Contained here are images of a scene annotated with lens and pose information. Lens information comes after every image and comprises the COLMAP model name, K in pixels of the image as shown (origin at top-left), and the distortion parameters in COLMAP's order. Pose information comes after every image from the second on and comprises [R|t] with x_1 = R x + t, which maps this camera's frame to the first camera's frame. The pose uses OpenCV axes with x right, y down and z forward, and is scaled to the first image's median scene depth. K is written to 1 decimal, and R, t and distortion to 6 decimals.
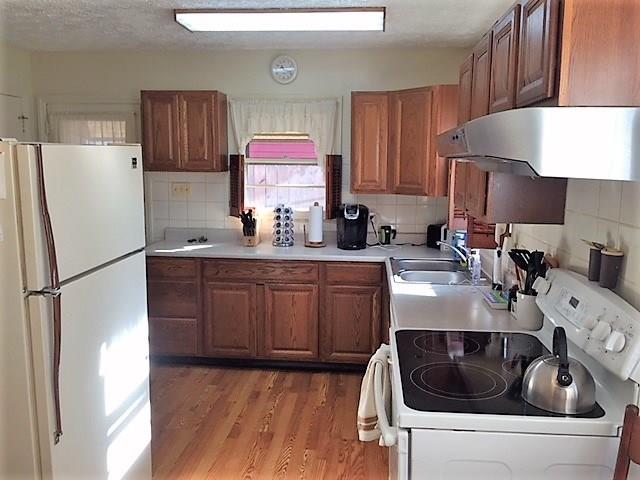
lens RADIAL K [[547.9, 0, 320.9], [0, 547.9, 238.5], [0, 0, 1]] dist [0.083982, -0.115512]
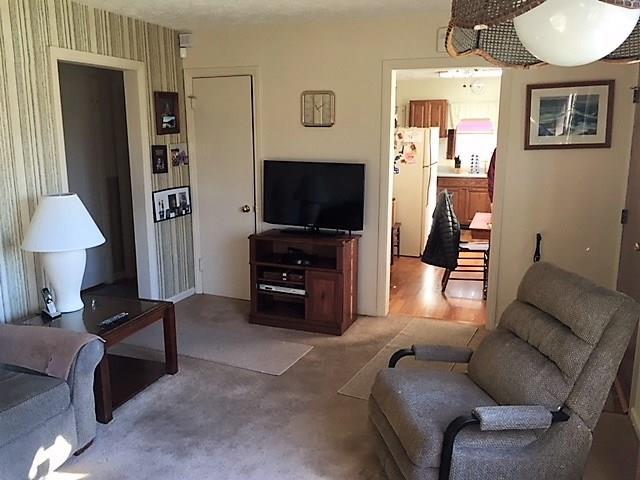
lens RADIAL K [[547.9, 0, 320.6], [0, 547.9, 240.0], [0, 0, 1]] dist [0.083982, -0.115512]
pose [[0.963980, 0.045727, -0.262014, -0.070761], [-0.031254, 0.997760, 0.059142, 0.162953], [0.264131, -0.048823, 0.963250, -1.206370]]
